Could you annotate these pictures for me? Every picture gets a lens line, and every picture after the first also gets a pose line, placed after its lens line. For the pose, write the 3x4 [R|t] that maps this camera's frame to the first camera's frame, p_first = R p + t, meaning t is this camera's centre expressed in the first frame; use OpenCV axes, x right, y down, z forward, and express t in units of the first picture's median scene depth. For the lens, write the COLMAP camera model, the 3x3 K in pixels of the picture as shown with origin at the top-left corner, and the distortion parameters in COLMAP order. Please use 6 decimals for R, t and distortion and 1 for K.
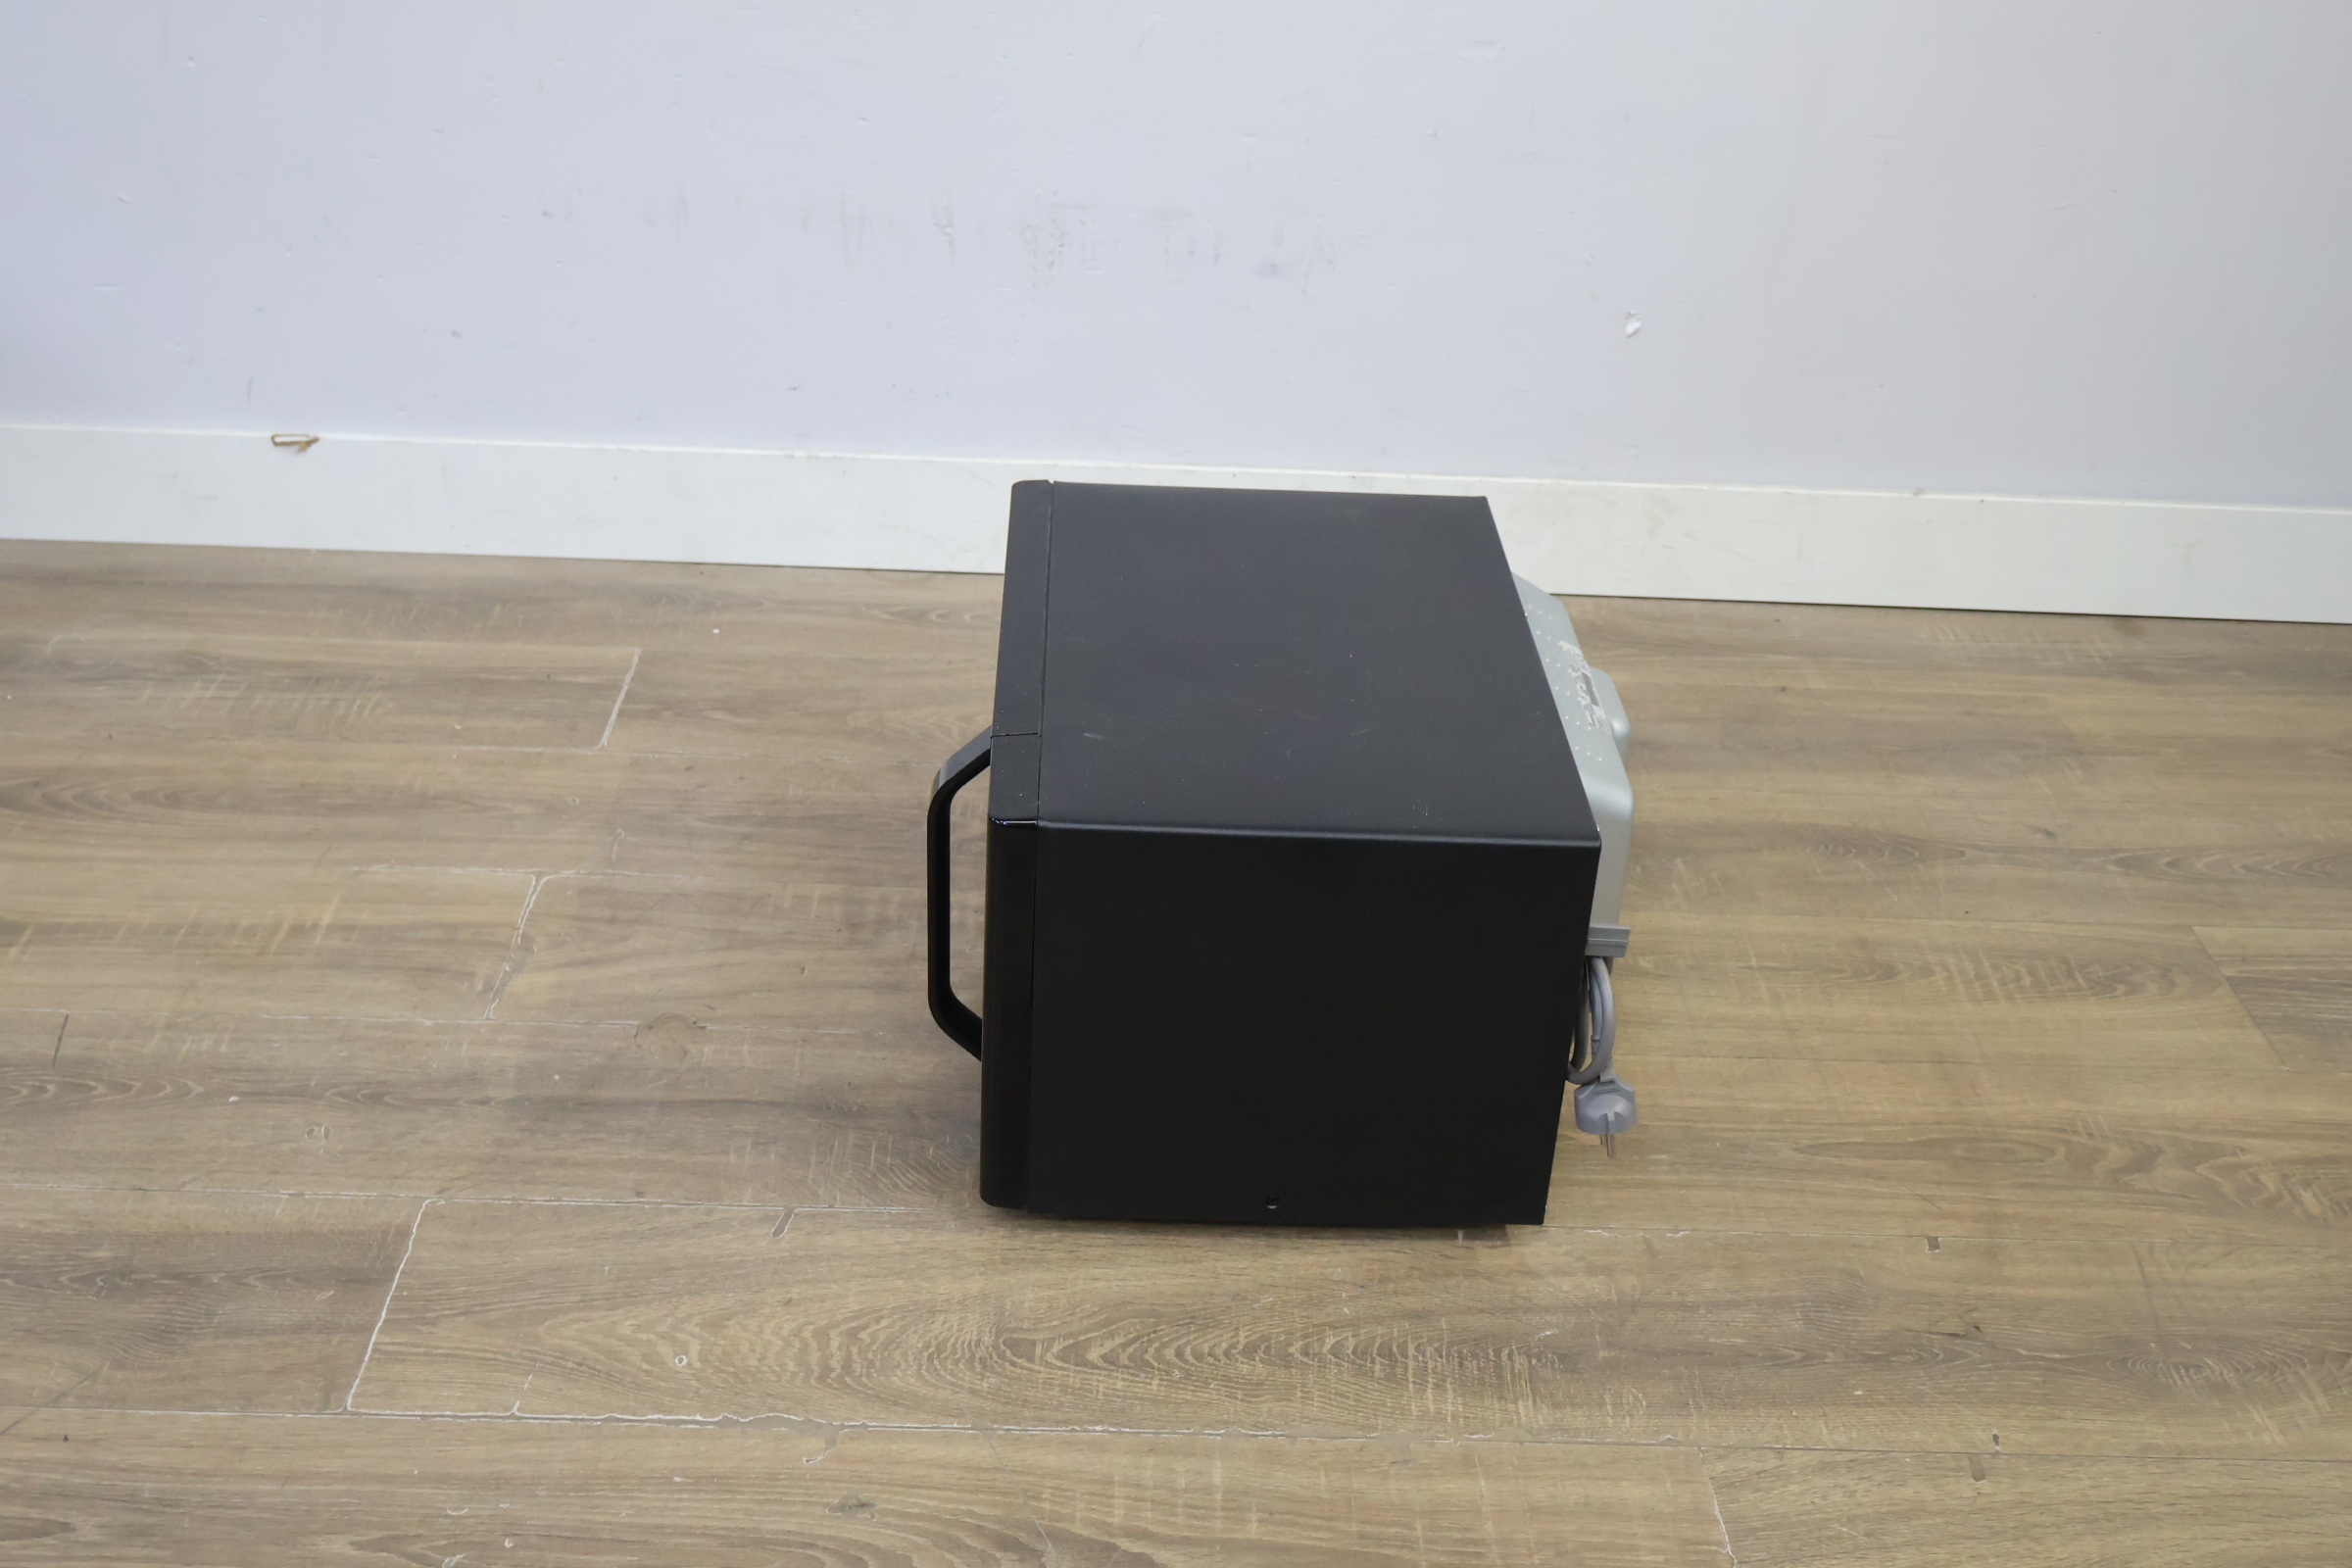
lens RADIAL K [[2554.3, 0, 1167.6], [0, 2554.3, 779.6], [0, 0, 1]] dist [-0.004523, 0.000000]
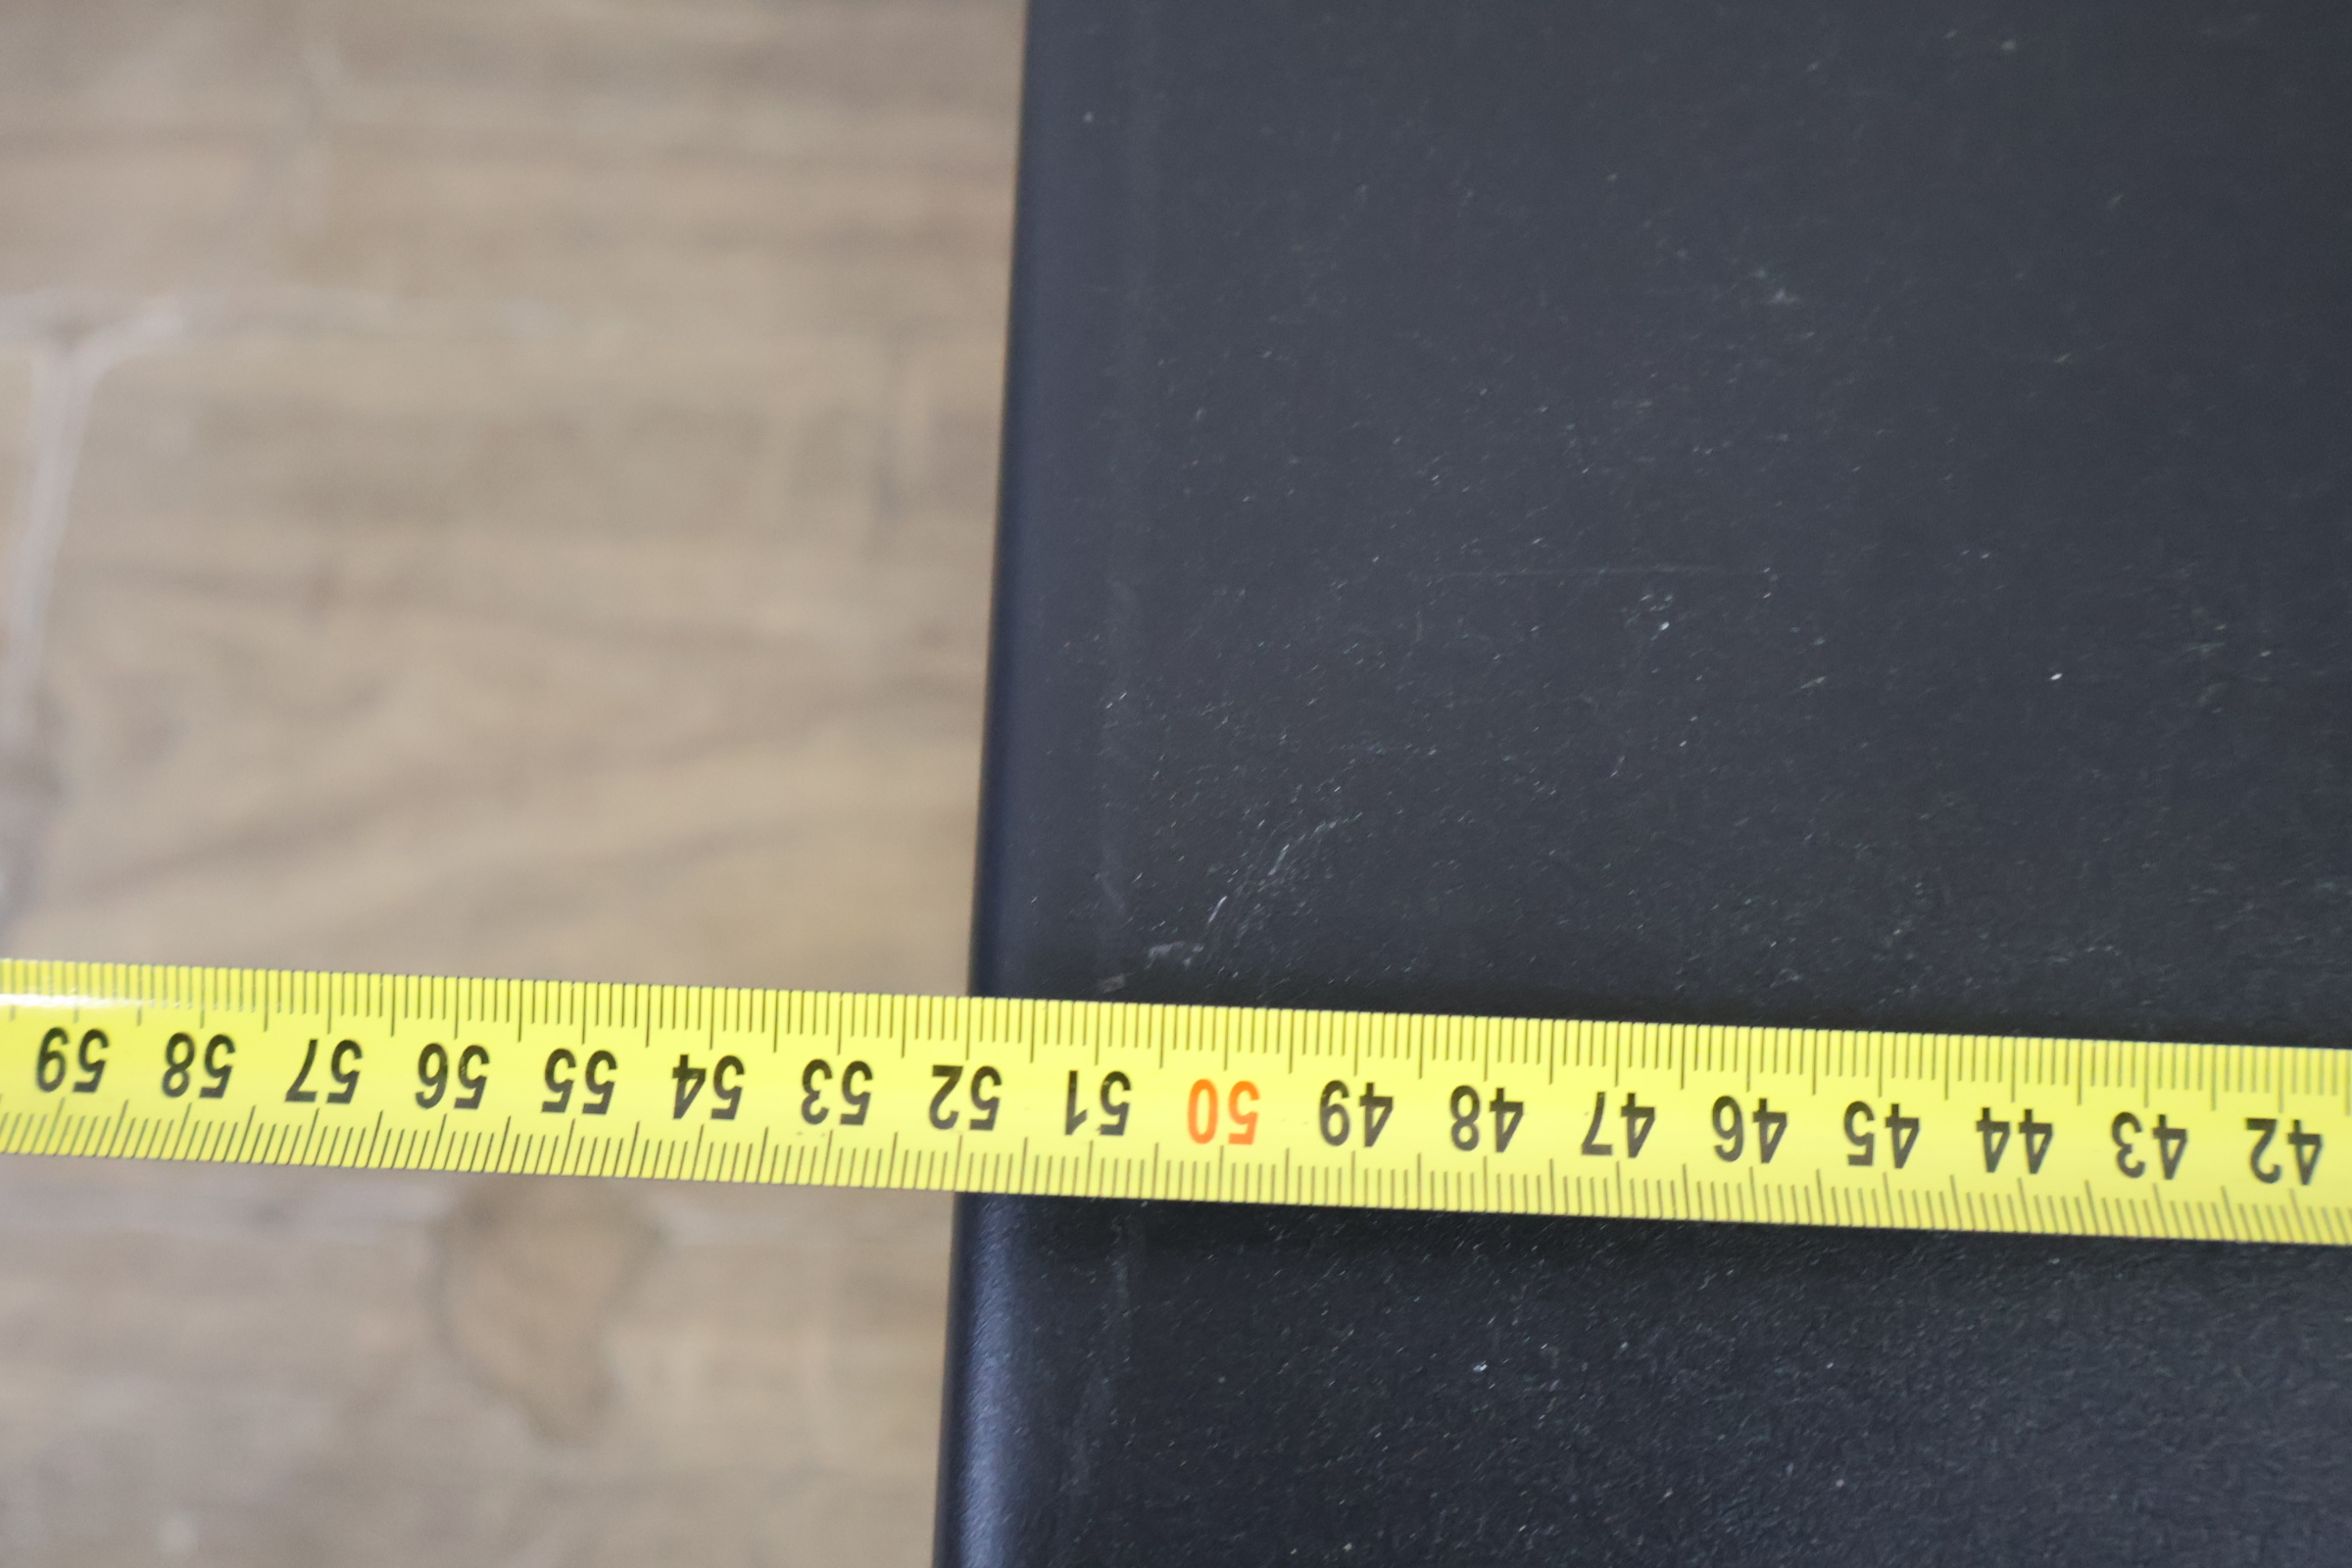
lens RADIAL K [[2554.3, 0, 1177.7], [0, 2554.3, 780.2], [0, 0, 1]] dist [-0.004523, 0.000000]
pose [[0.994109, 0.021194, -0.106289, -0.098414], [0.059179, 0.715446, 0.696157, -0.137896], [0.090799, -0.698346, 0.709978, 0.864777]]
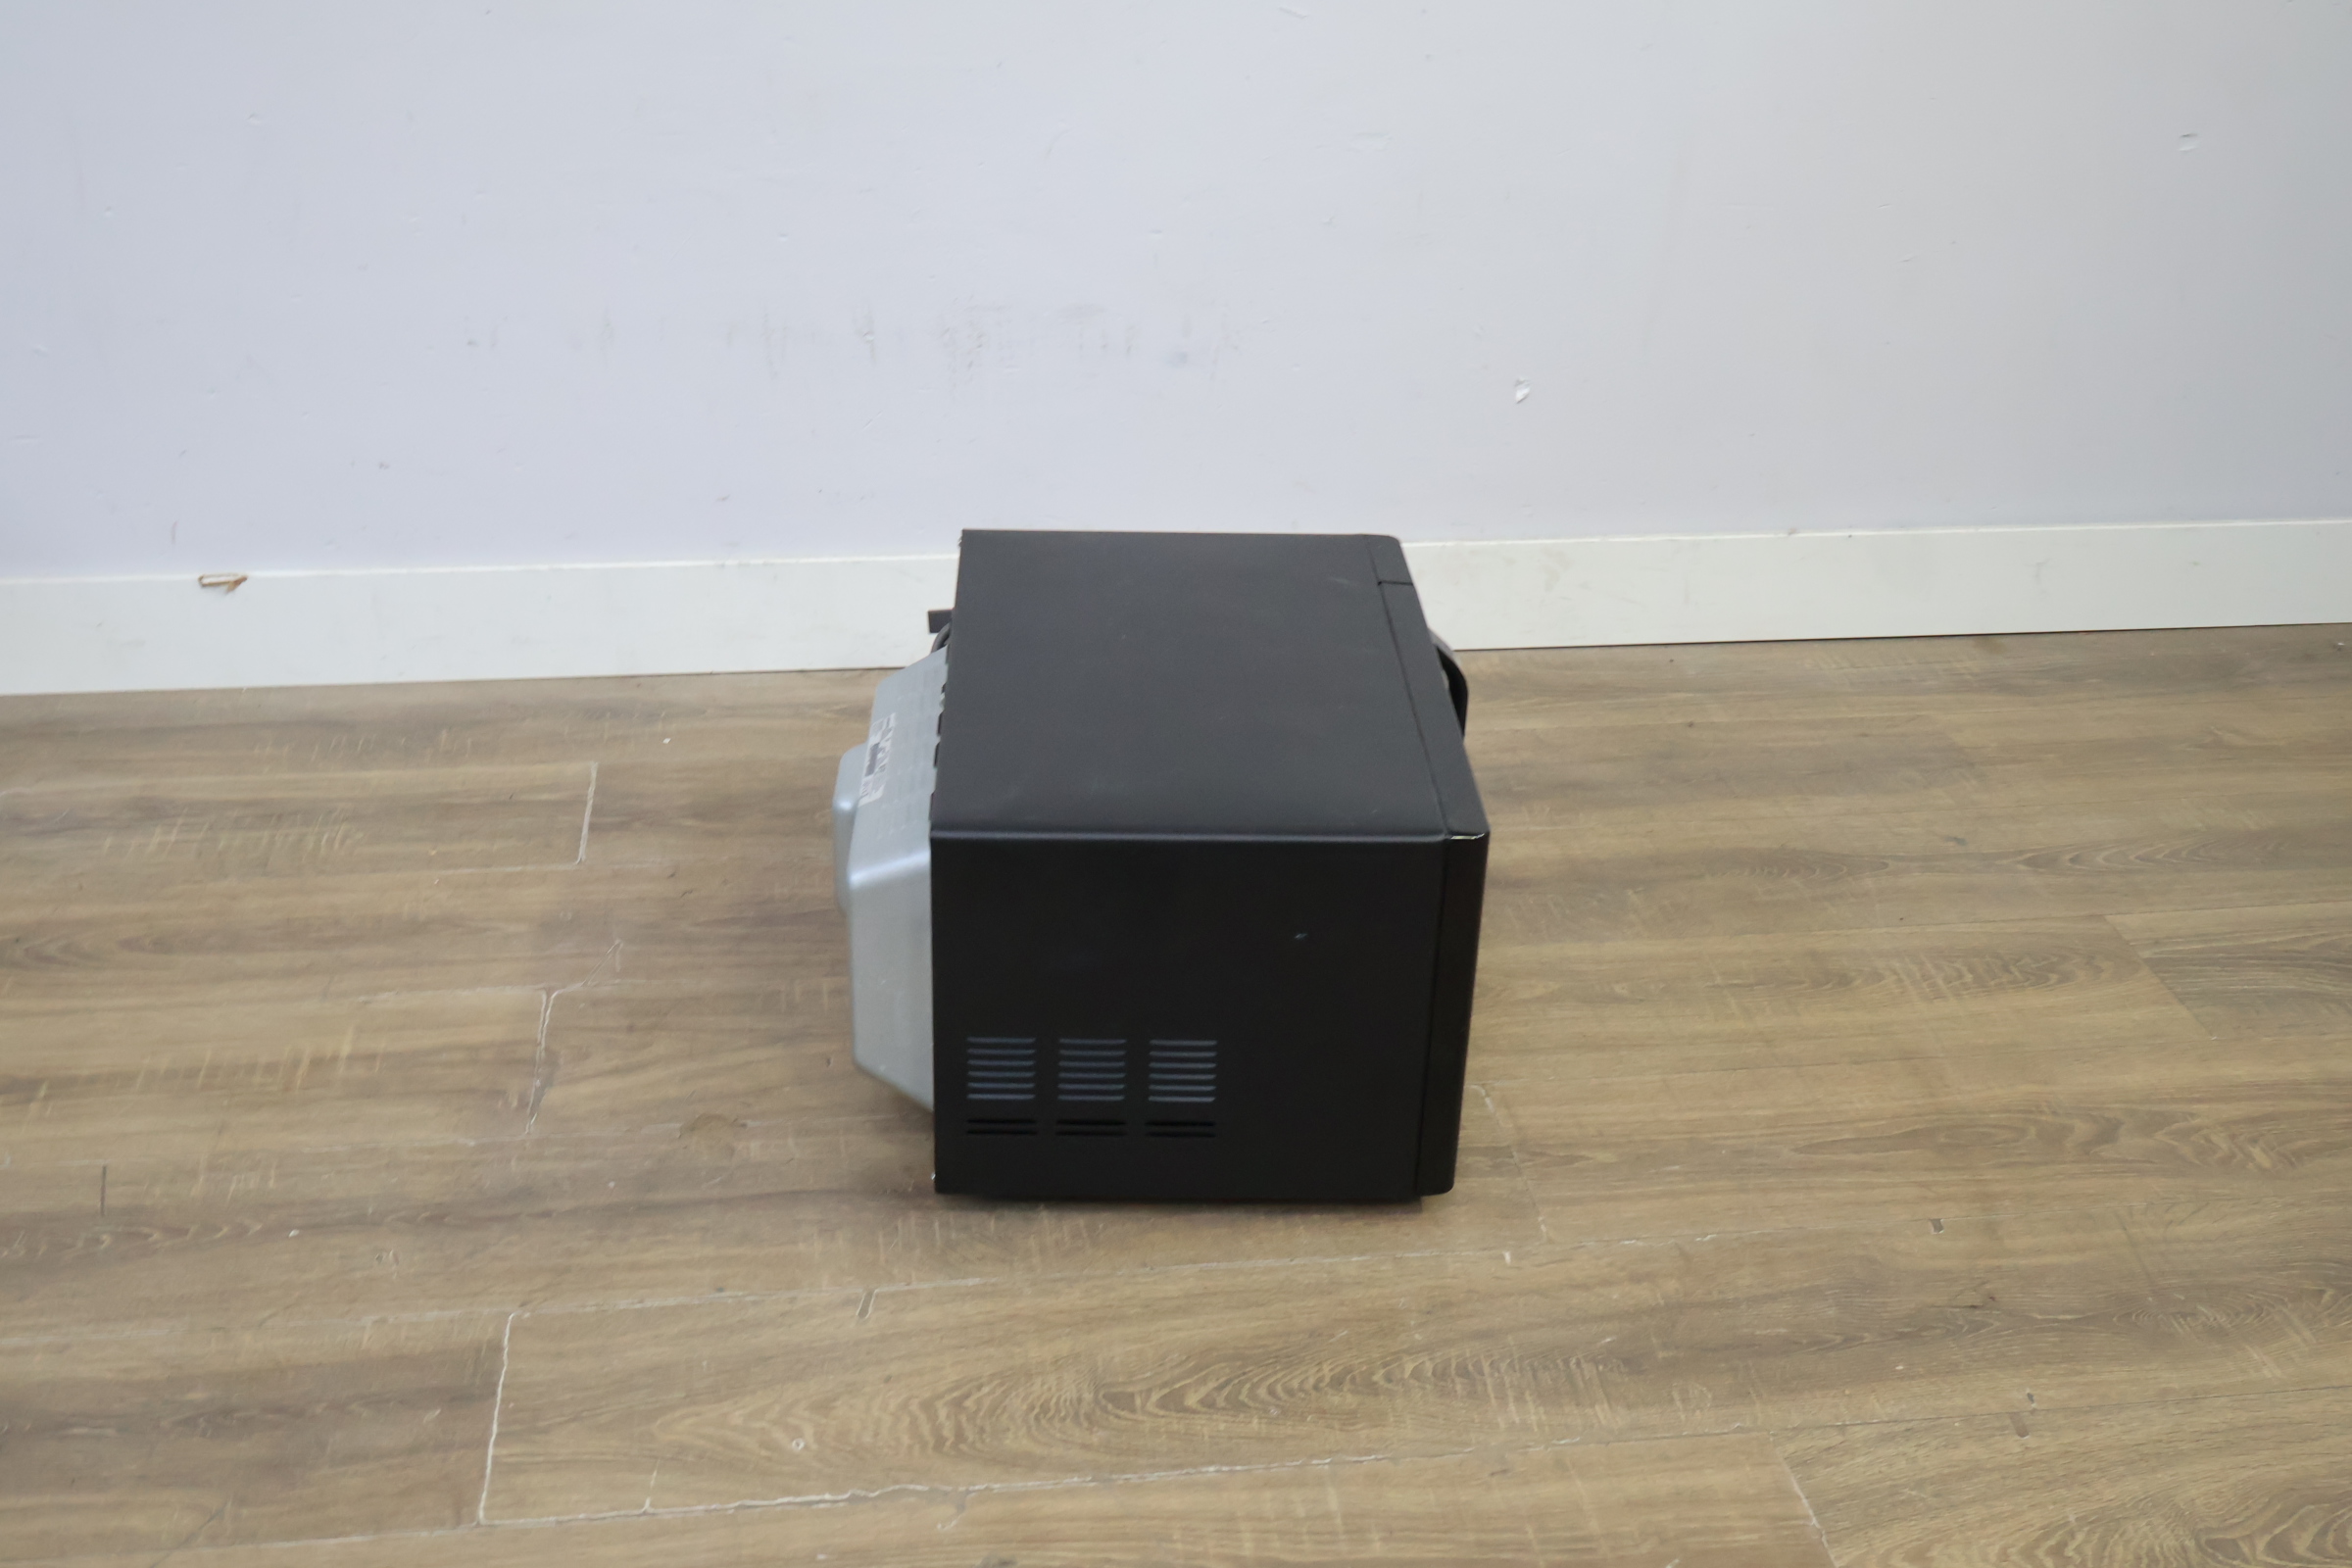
lens RADIAL K [[2554.3, 0, 1173.3], [0, 2554.3, 770.8], [0, 0, 1]] dist [-0.004523, 0.000000]
pose [[0.992261, -0.071305, 0.101652, -0.108633], [0.074728, 0.996745, -0.030261, -0.000444], [-0.099163, 0.037623, 0.994360, -0.041548]]
